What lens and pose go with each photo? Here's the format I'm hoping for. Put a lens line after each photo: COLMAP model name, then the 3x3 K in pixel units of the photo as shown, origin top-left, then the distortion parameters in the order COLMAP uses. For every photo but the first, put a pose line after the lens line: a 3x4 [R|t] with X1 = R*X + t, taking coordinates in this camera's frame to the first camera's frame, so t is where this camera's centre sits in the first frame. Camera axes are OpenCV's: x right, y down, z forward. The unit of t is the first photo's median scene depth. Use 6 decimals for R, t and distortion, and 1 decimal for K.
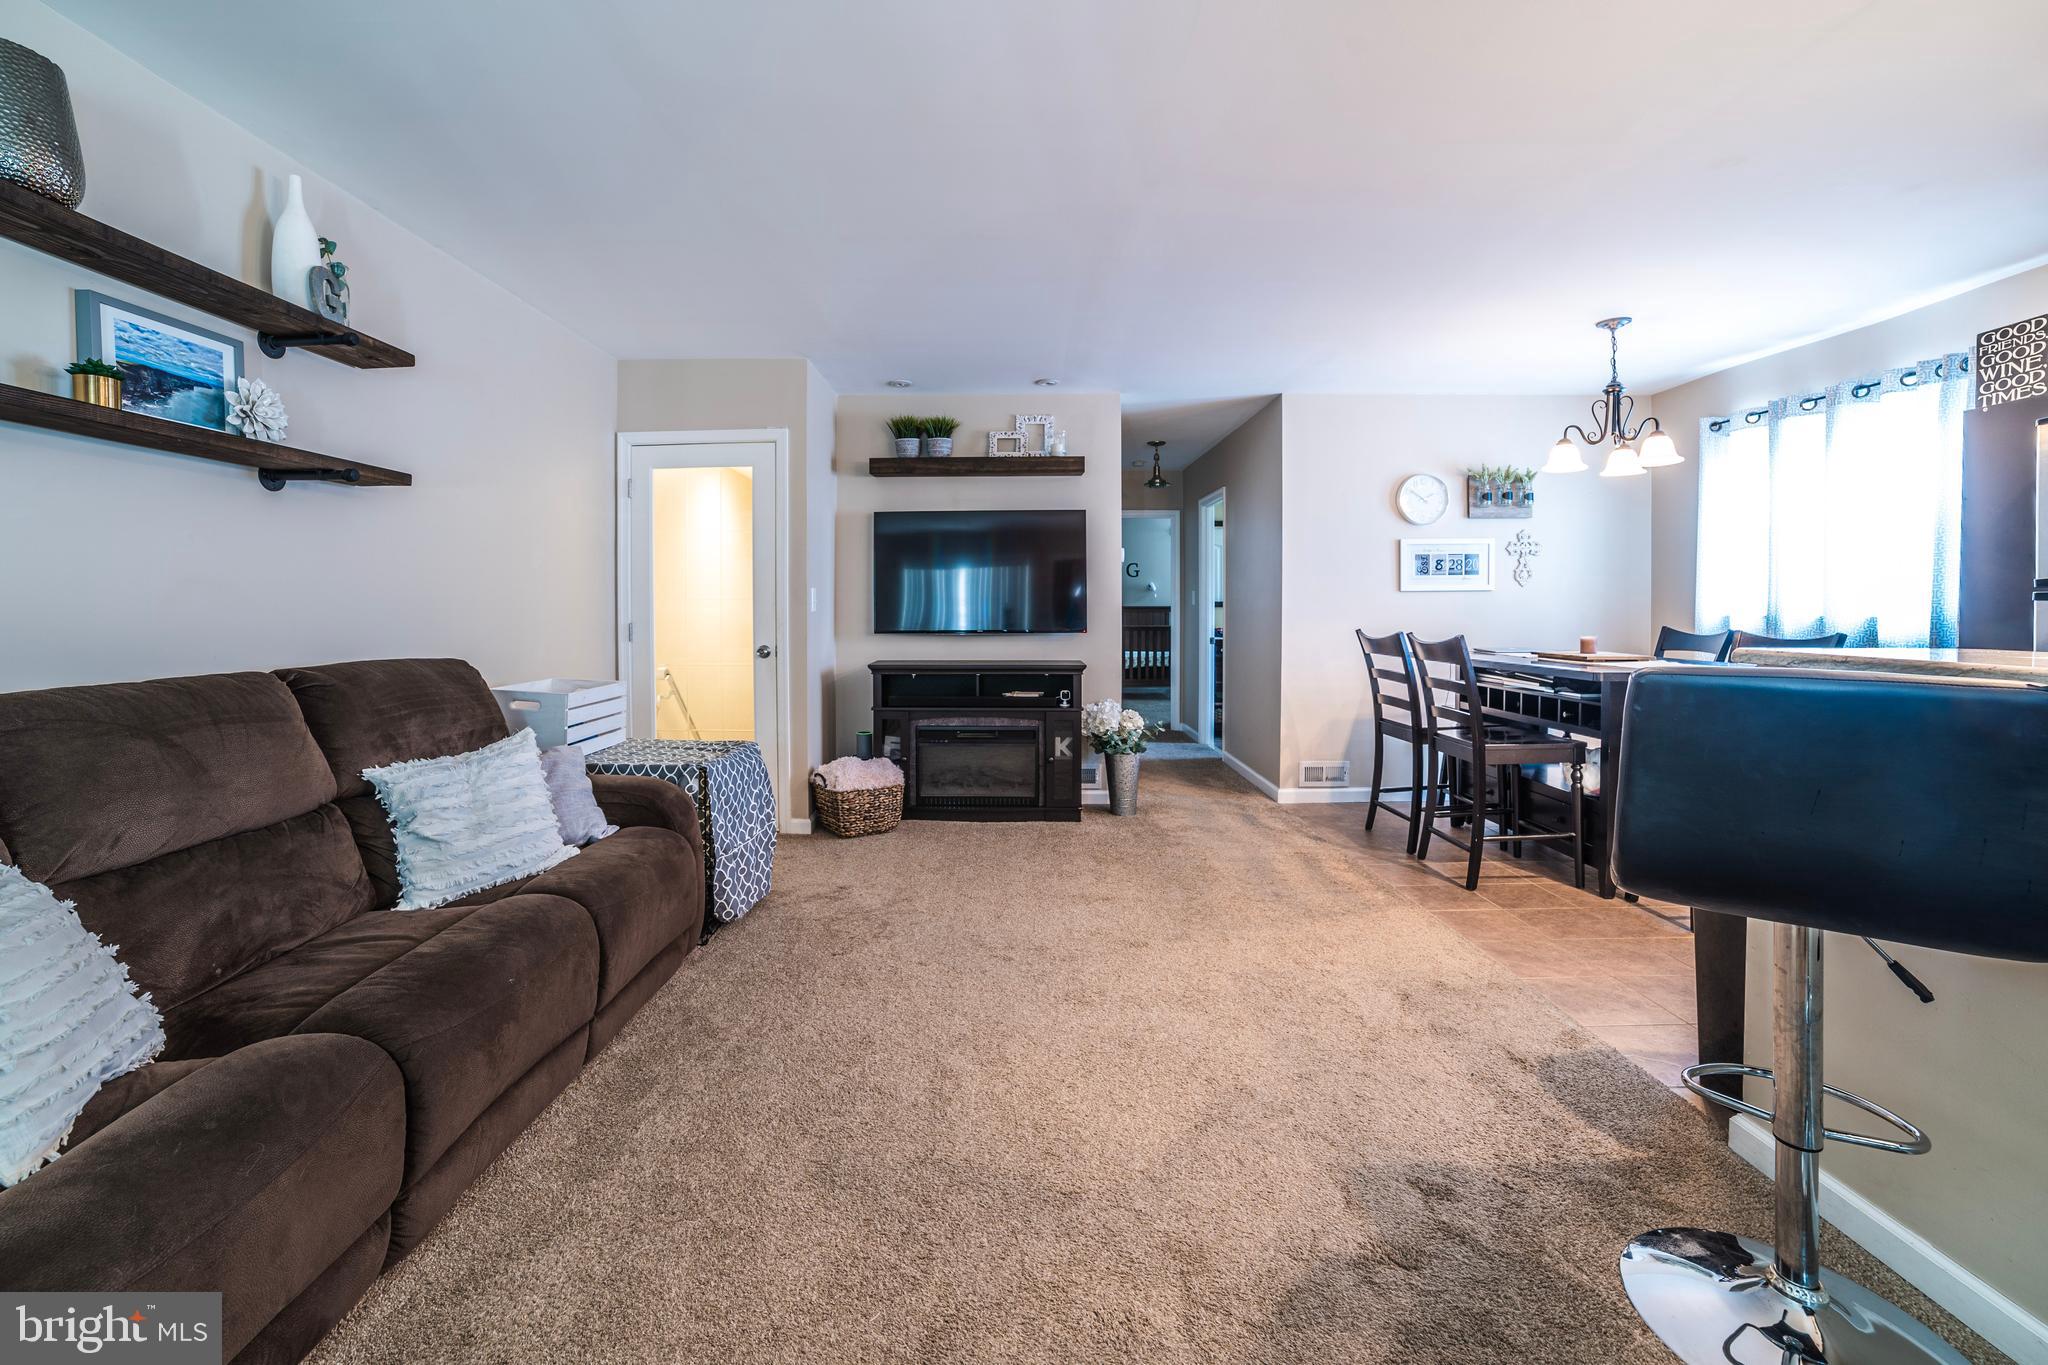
lens RADIAL K [[854.8, 0, 1014.9], [0, 854.8, 666.7], [0, 0, 1]] dist [-0.078423, 0.028283]
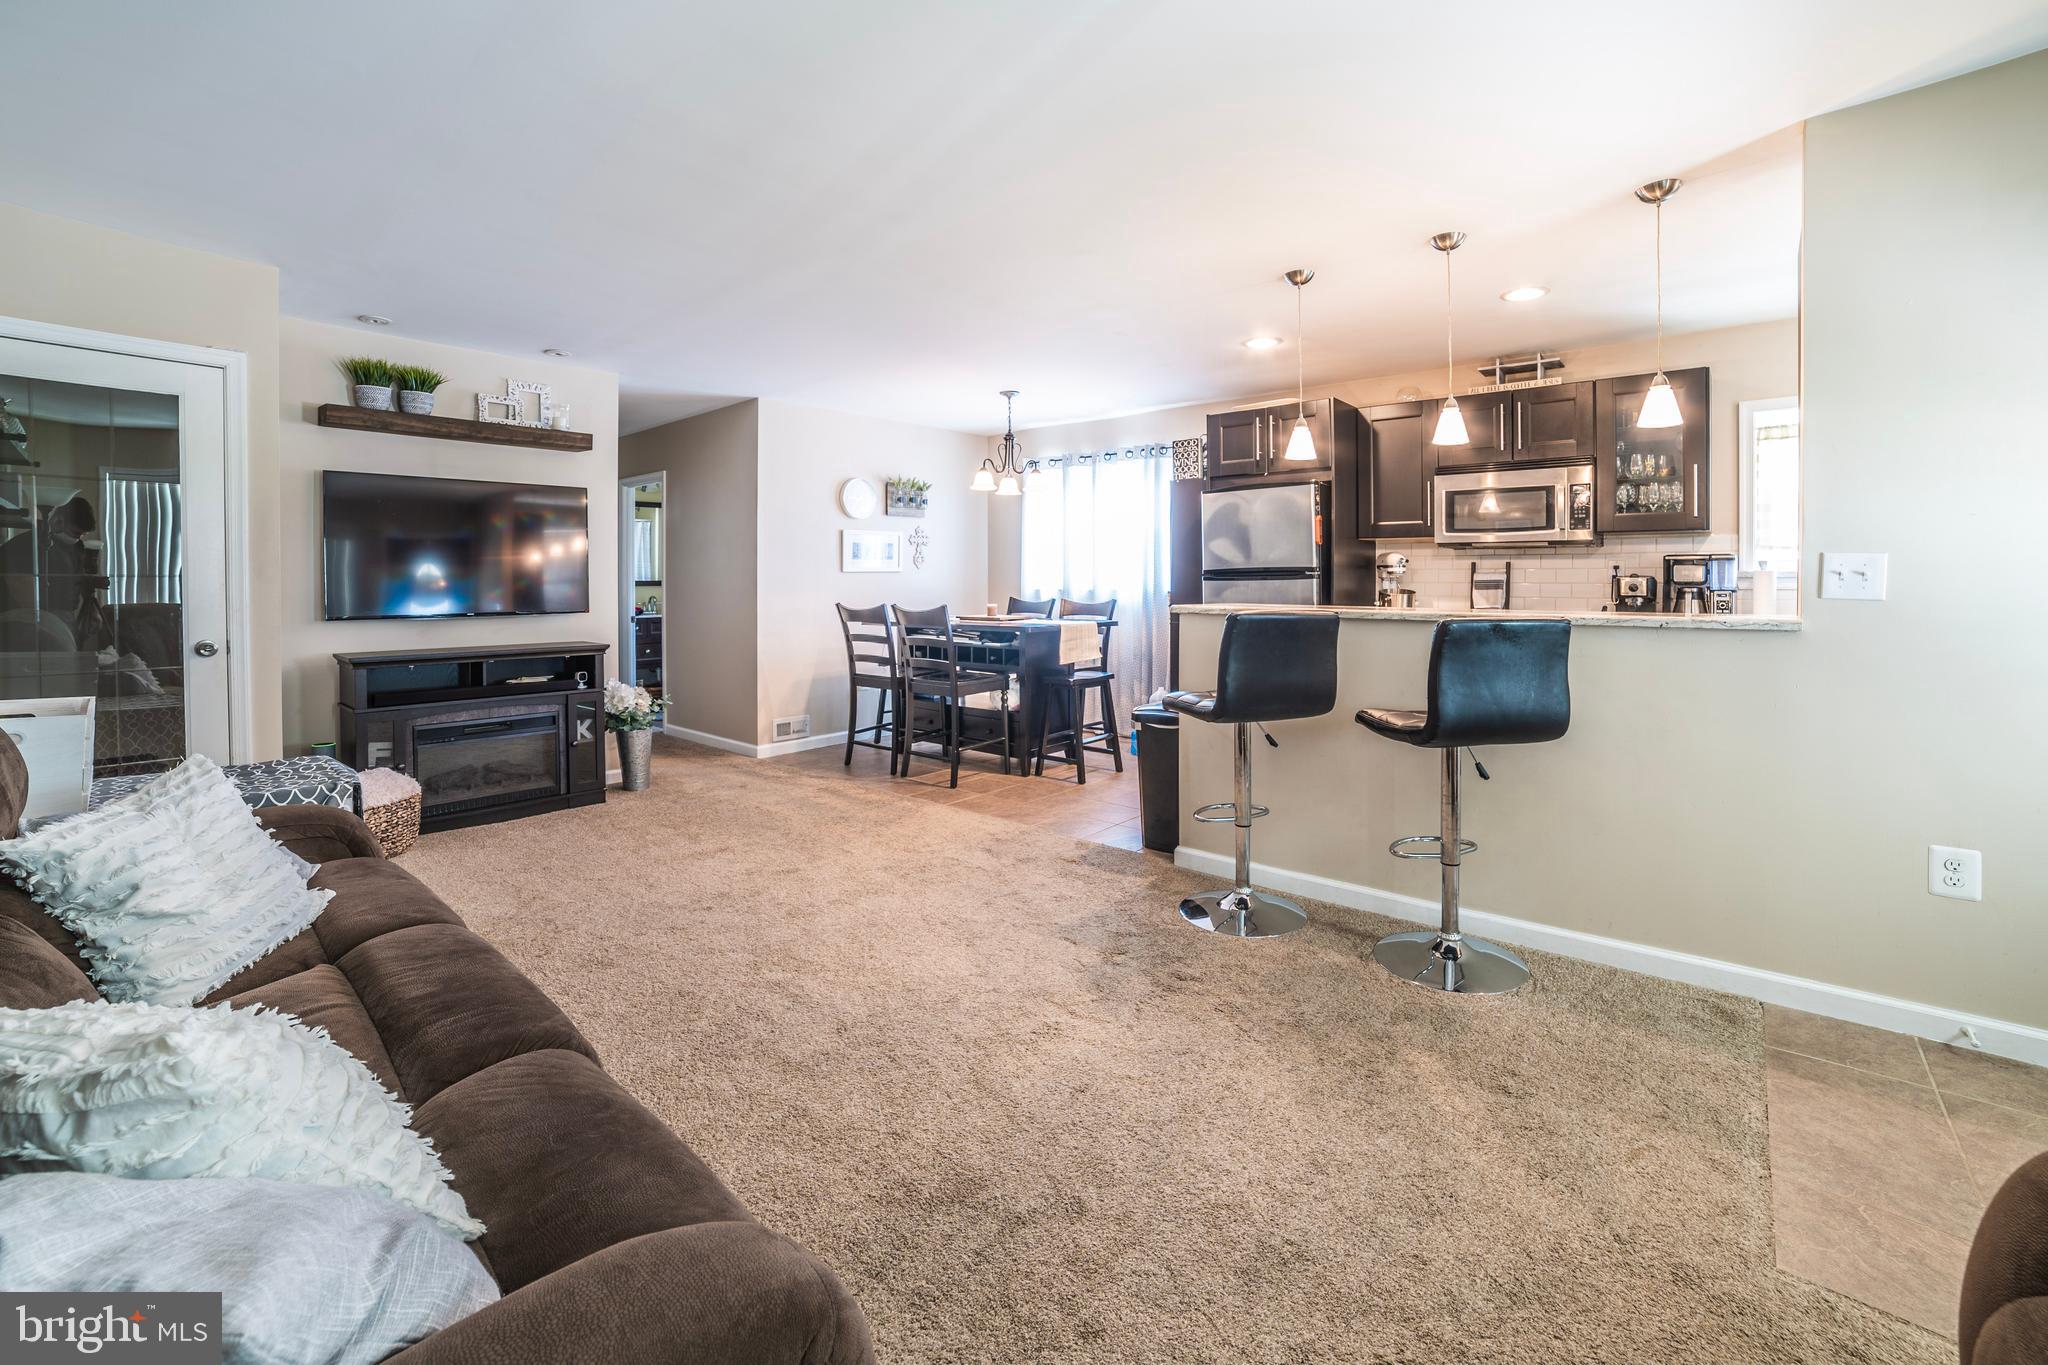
lens RADIAL K [[854.8, 0, 1014.9], [0, 854.8, 666.7], [0, 0, 1]] dist [-0.078423, 0.028283]
pose [[0.647788, -0.072457, 0.758367, -0.350891], [0.053893, 0.997331, 0.049253, 0.001051], [-0.759912, 0.008966, 0.649964, -0.001772]]
